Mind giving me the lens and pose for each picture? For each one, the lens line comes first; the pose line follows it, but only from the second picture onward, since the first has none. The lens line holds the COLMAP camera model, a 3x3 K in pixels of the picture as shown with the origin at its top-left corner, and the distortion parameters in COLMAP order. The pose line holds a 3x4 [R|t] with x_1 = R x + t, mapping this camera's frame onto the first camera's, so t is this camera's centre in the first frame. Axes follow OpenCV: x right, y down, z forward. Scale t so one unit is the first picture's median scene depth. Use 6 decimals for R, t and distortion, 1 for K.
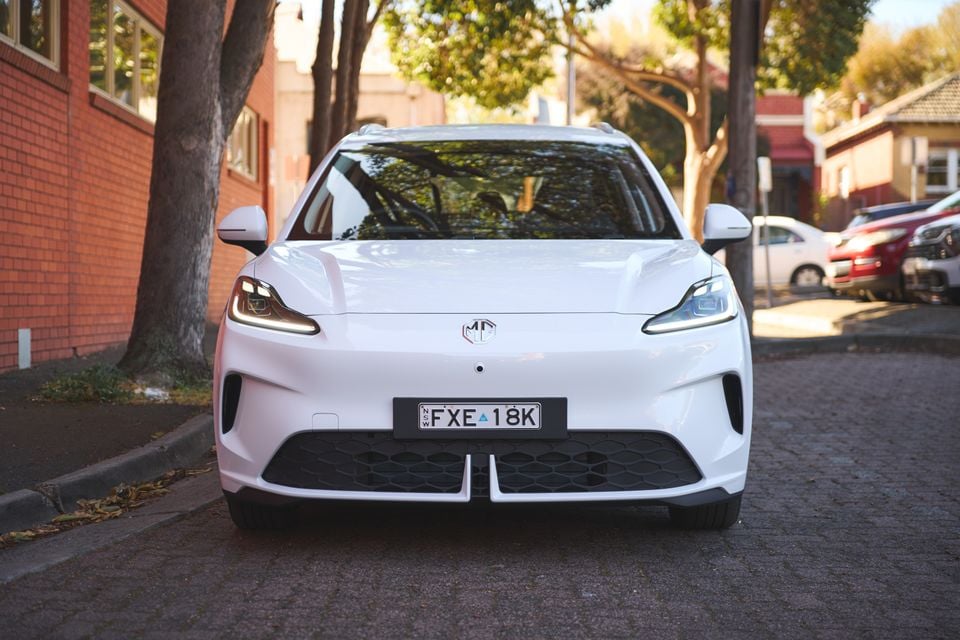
lens RADIAL K [[1559.5, 0, 480.0], [0, 1559.5, 320.0], [0, 0, 1]] dist [0.017264, 0.051228]
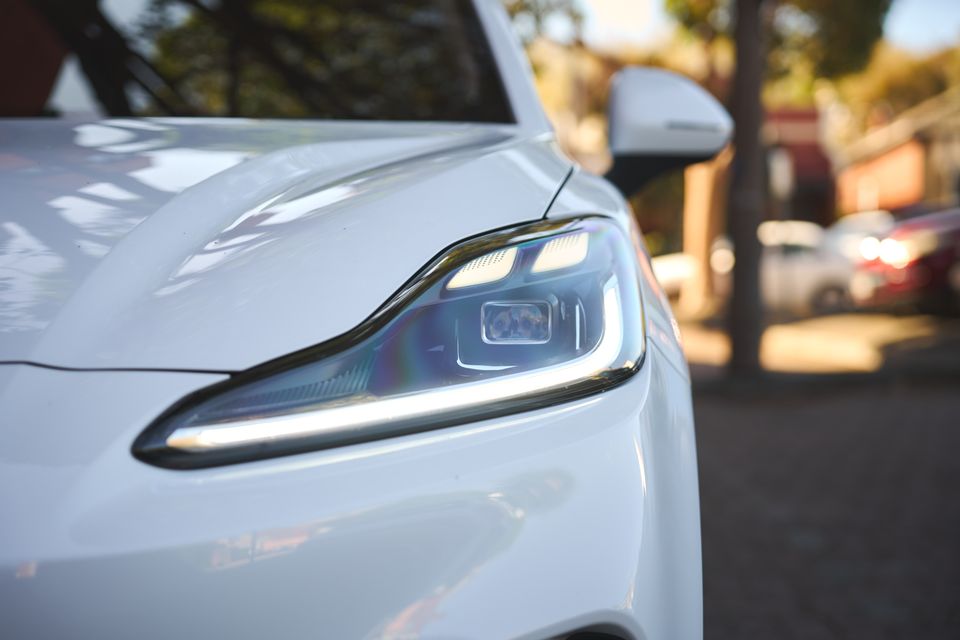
lens RADIAL K [[1559.5, 0, 480.0], [0, 1559.5, 320.0], [0, 0, 1]] dist [0.017264, 0.051228]
pose [[0.999939, -0.000386, -0.011070, 0.144411], [0.000223, 0.999891, -0.014756, -0.006949], [0.011074, 0.014752, 0.999830, 0.764121]]
